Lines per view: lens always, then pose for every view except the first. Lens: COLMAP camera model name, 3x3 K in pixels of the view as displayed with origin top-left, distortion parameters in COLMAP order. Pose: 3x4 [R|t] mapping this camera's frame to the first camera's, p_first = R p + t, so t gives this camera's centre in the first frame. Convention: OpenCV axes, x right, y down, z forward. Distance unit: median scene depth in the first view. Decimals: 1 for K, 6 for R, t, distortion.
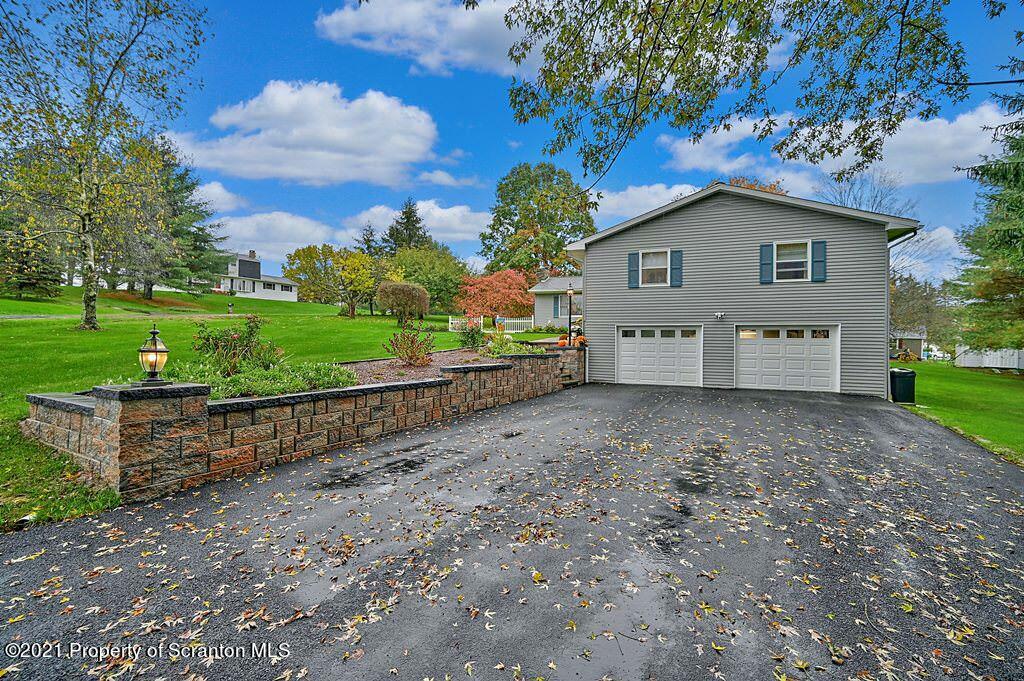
lens RADIAL K [[396.2, 0, 510.9], [0, 396.2, 338.8], [0, 0, 1]] dist [0.002357, -0.000561]
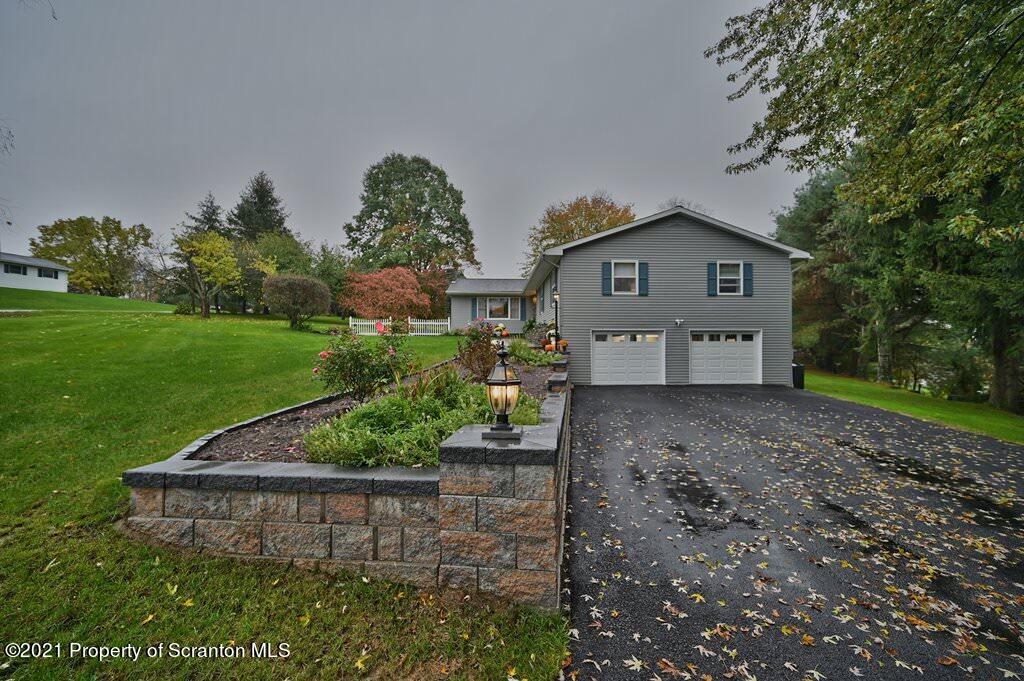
lens RADIAL K [[396.2, 0, 510.0], [0, 396.2, 340.1], [0, 0, 1]] dist [0.002357, -0.000561]
pose [[0.927775, -0.007273, 0.373069, -0.329946], [0.006784, 0.999974, 0.002624, -0.011711], [-0.373078, 0.000097, 0.927800, 0.110688]]
